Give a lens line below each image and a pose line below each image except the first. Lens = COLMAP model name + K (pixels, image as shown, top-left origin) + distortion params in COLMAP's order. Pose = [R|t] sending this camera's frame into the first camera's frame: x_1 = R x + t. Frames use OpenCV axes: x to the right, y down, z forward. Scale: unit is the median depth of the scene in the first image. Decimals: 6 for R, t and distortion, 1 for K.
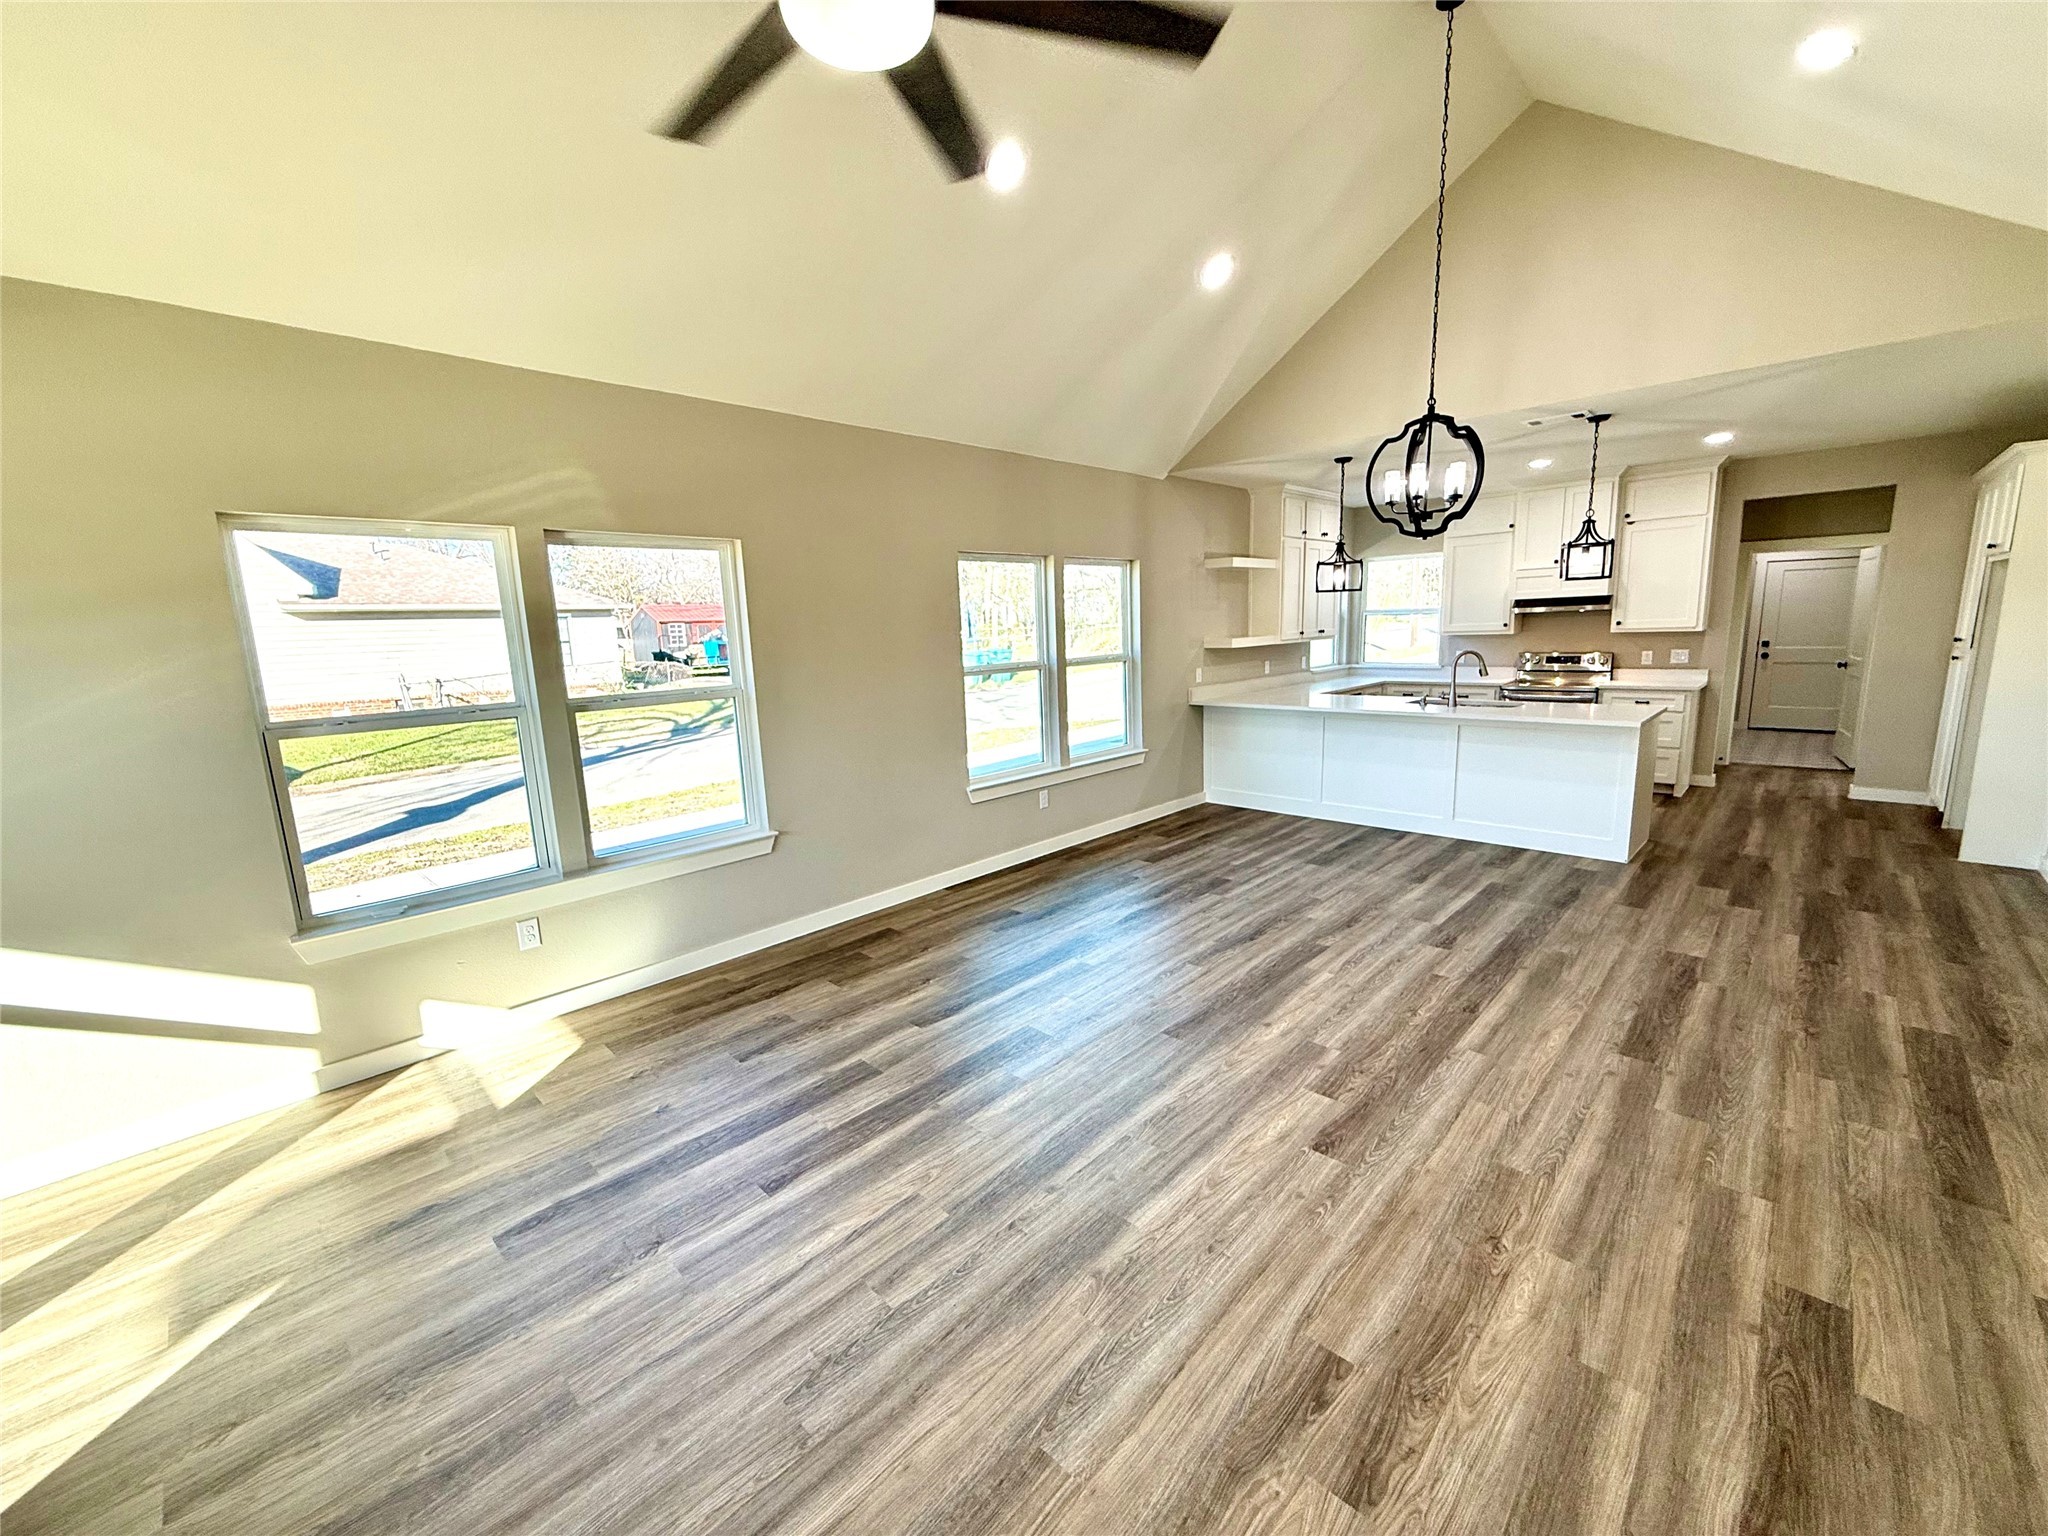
lens RADIAL K [[816.7, 0, 1019.3], [0, 816.7, 769.0], [0, 0, 1]] dist [-0.001716, 0.000449]
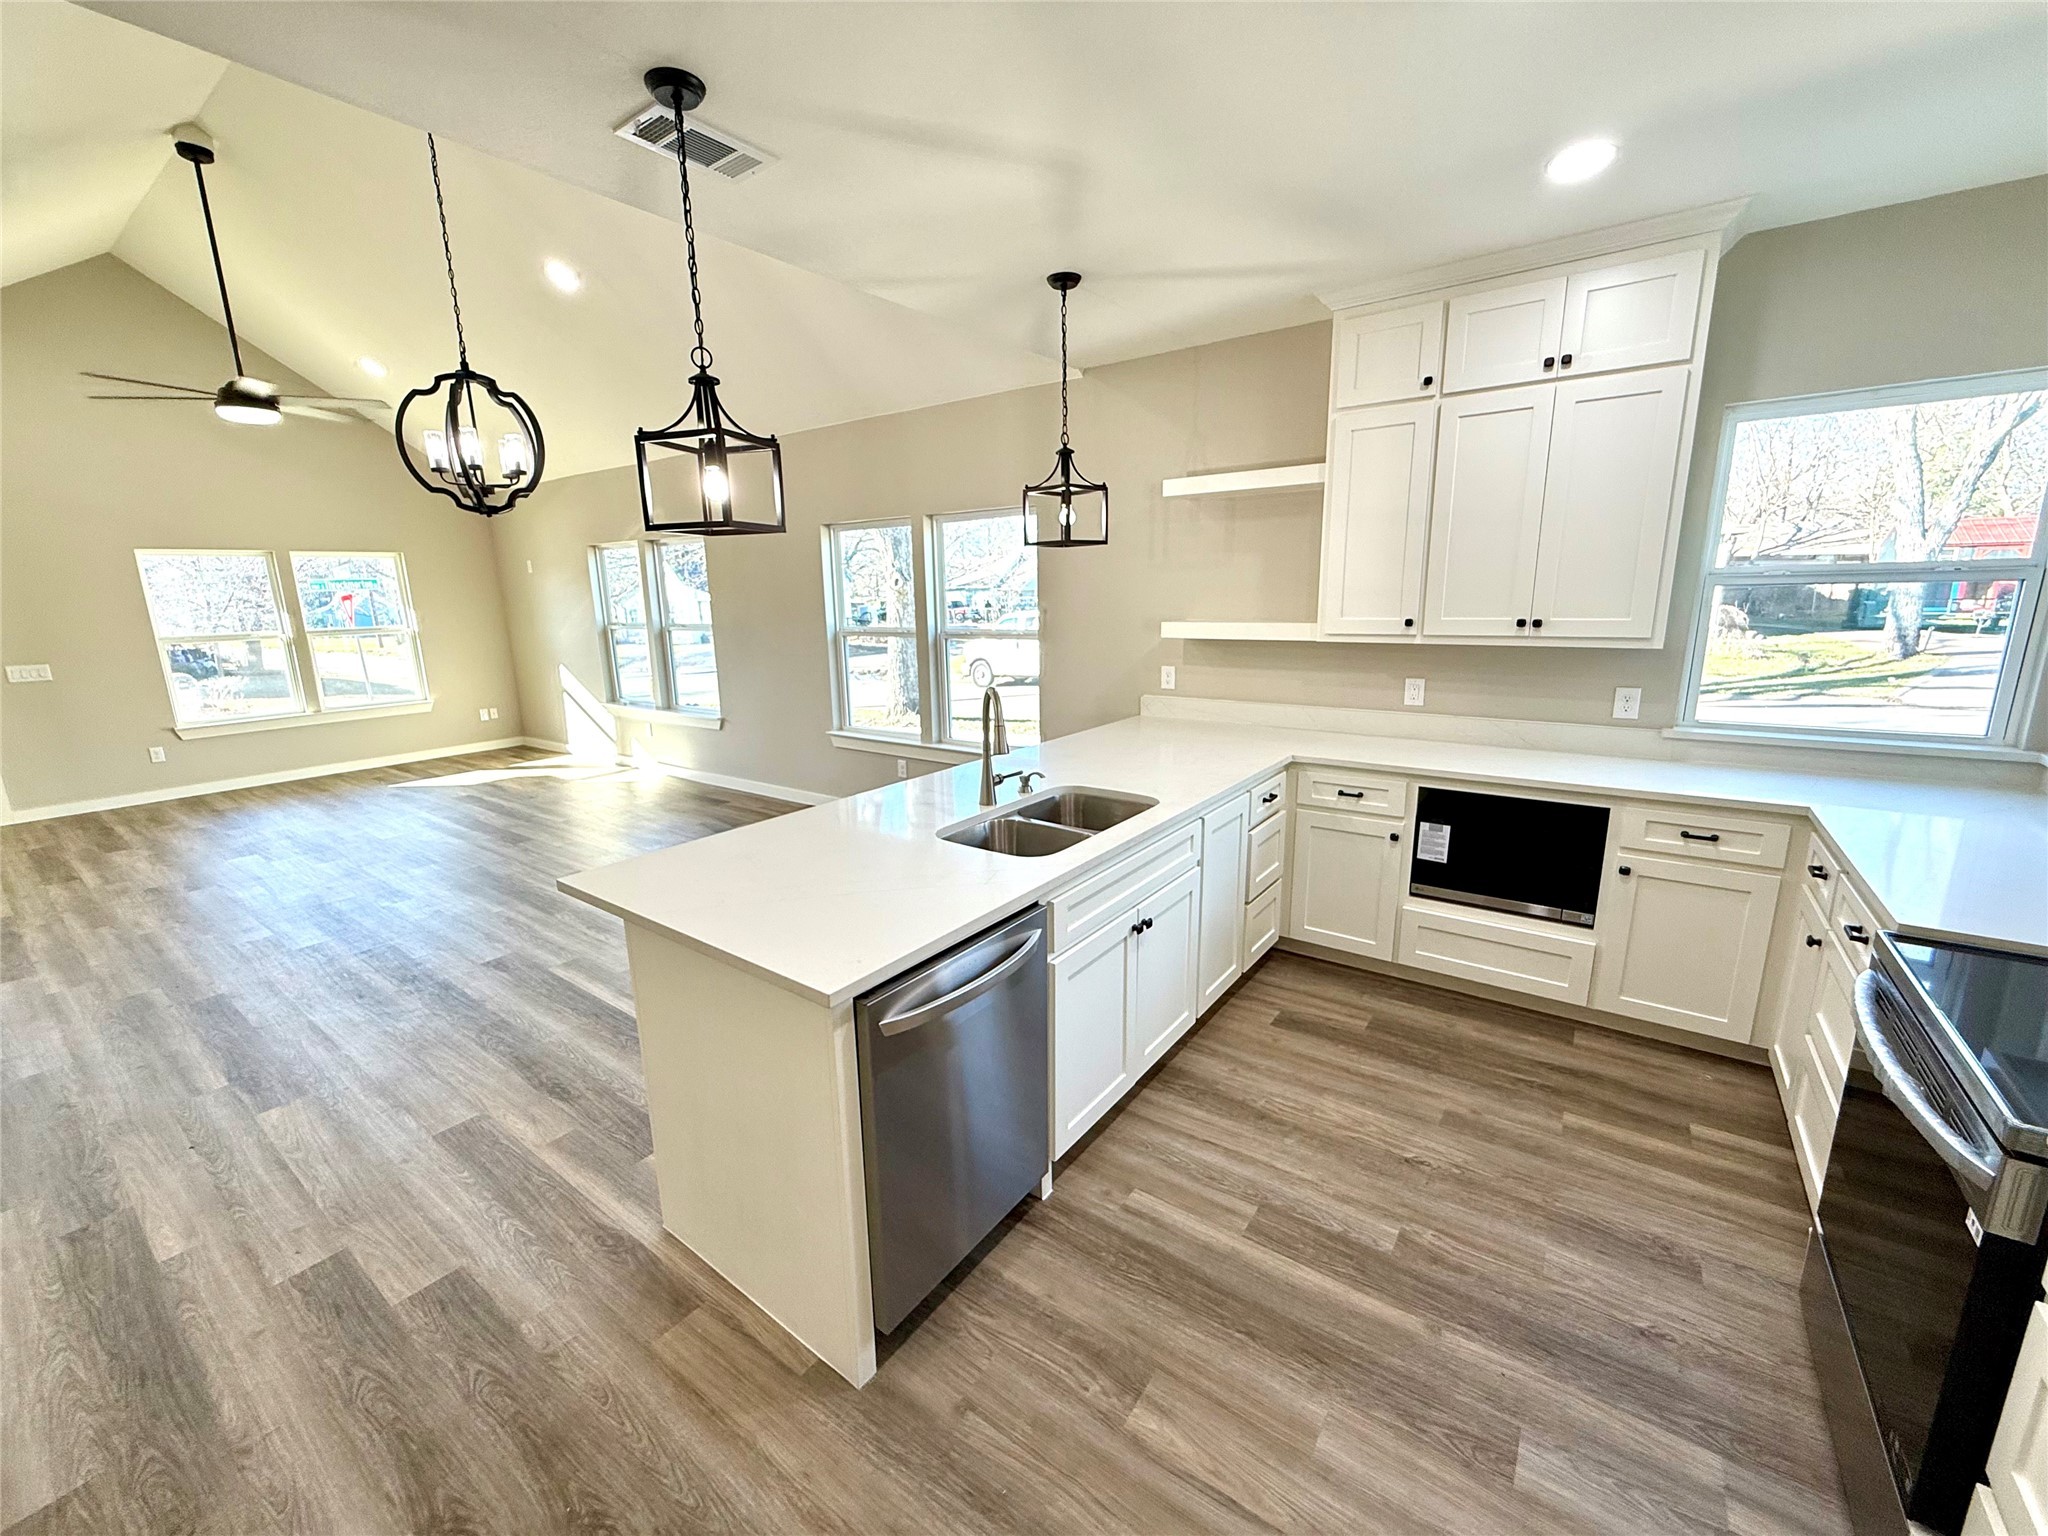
lens RADIAL K [[817.4, 0, 1018.0], [0, 817.4, 767.6], [0, 0, 1]] dist [0.001369, -0.000006]
pose [[0.139320, 0.245216, -0.959406, 1.323698], [-0.157759, 0.961977, 0.222964, -0.274719], [0.977600, 0.120292, 0.172707, 1.279548]]
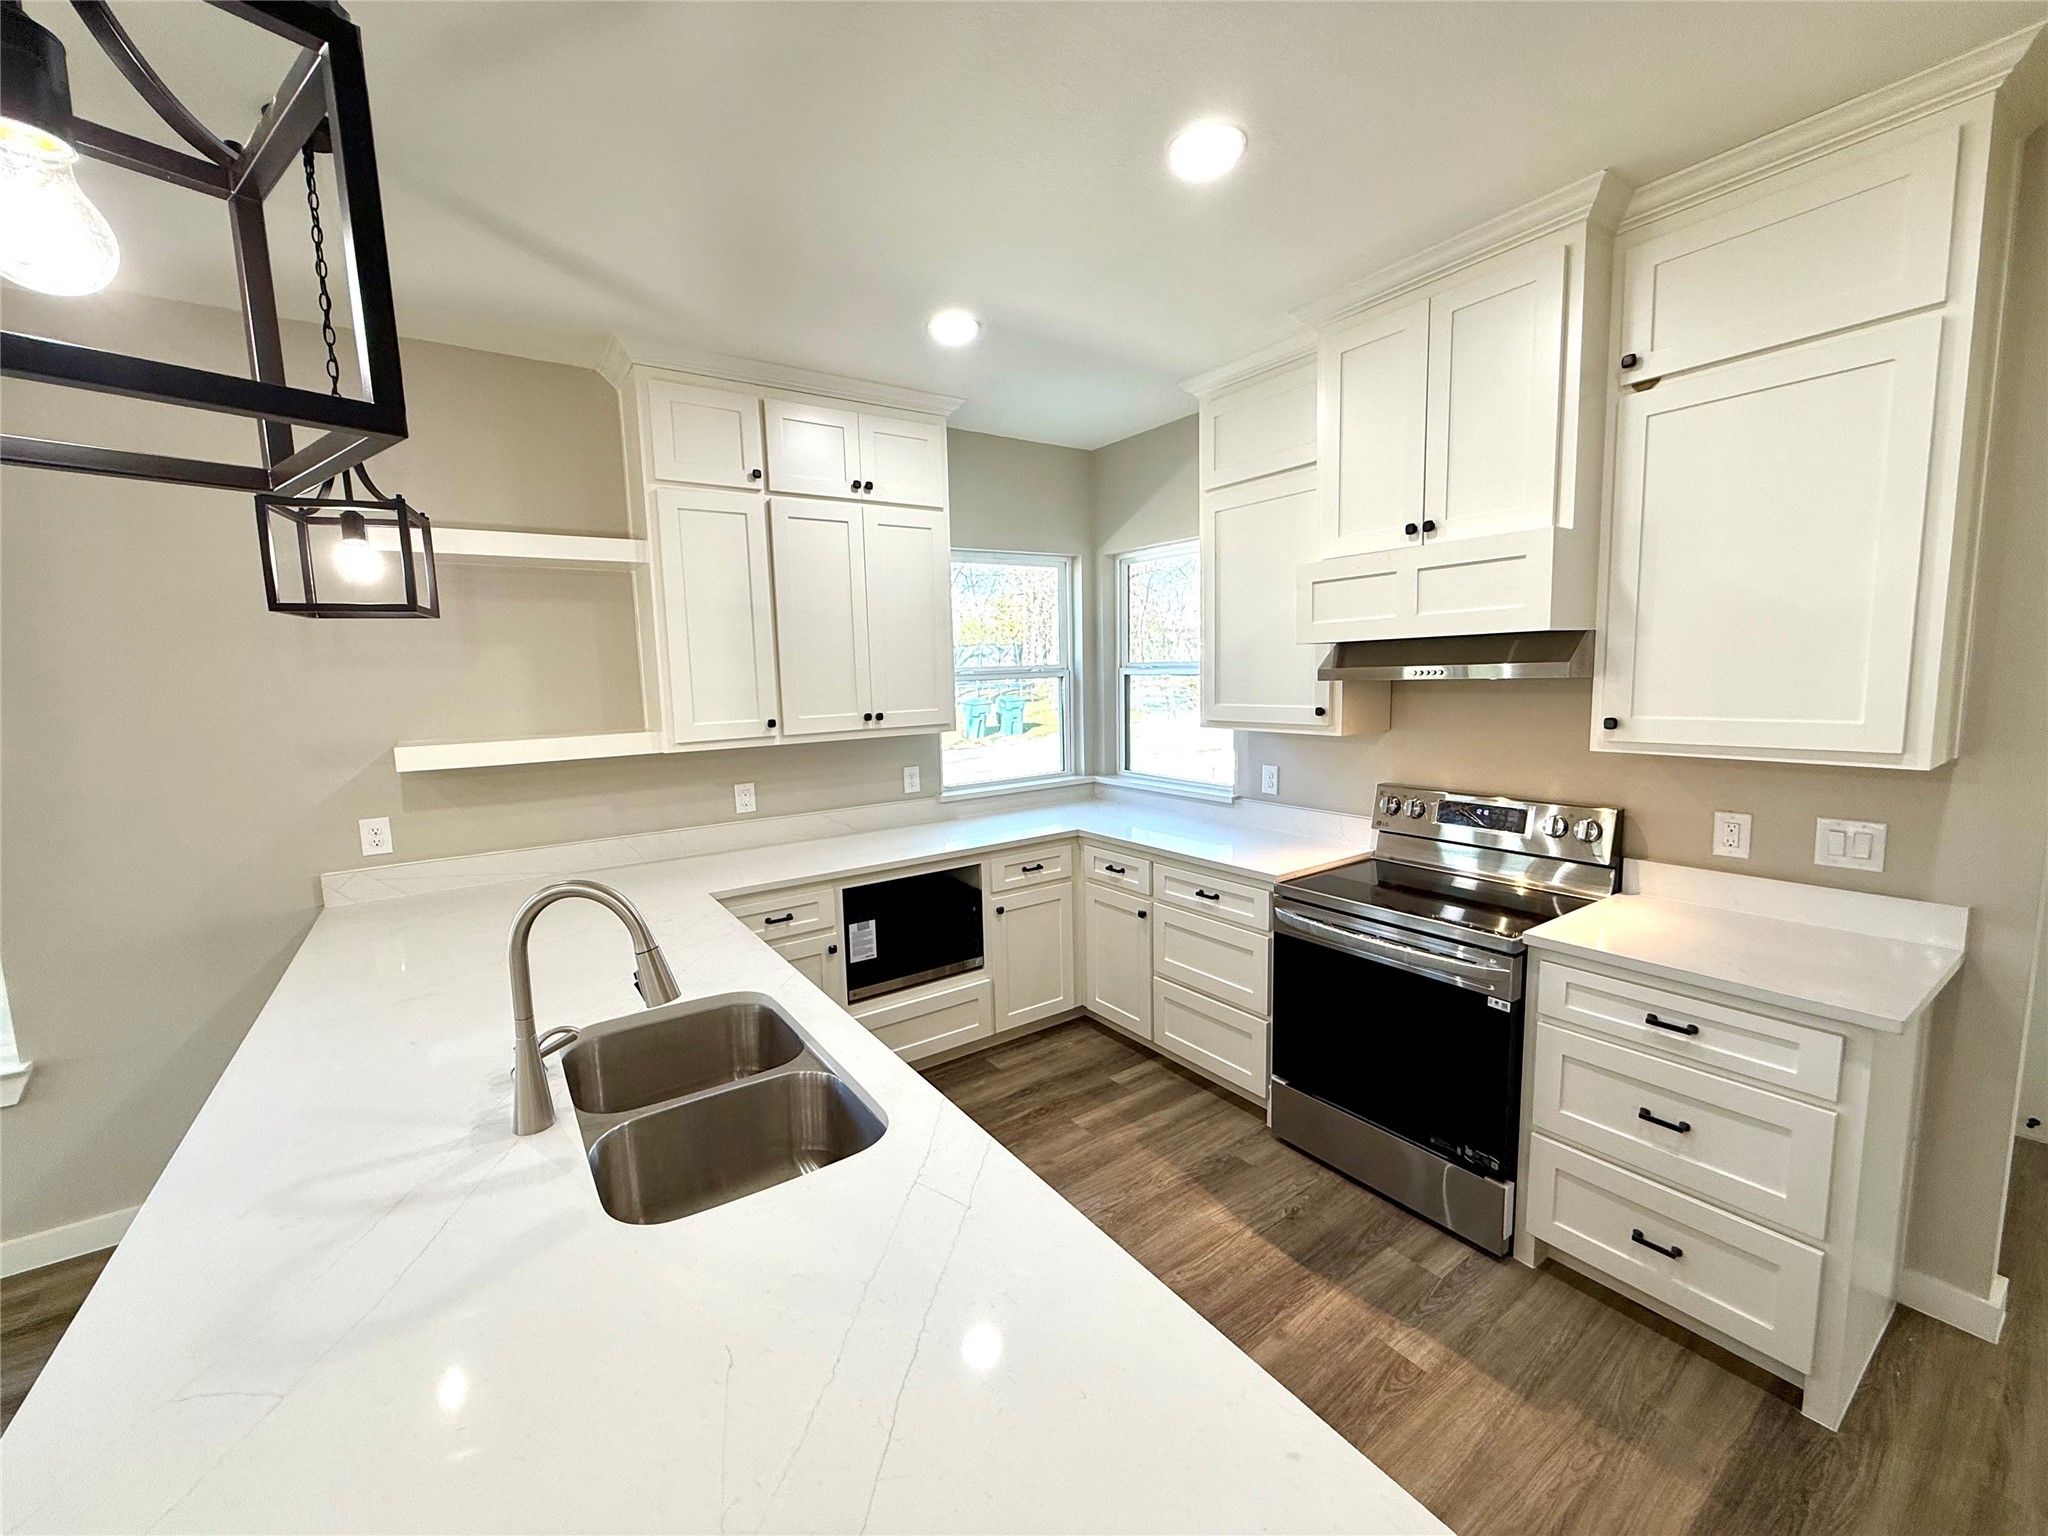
lens RADIAL K [[817.4, 0, 1018.0], [0, 817.4, 767.6], [0, 0, 1]] dist [0.001369, -0.000006]
pose [[0.981278, 0.032674, -0.189803, 0.954500], [-0.041806, 0.998143, -0.044308, -0.231308], [0.188003, 0.051414, 0.980822, 1.097606]]
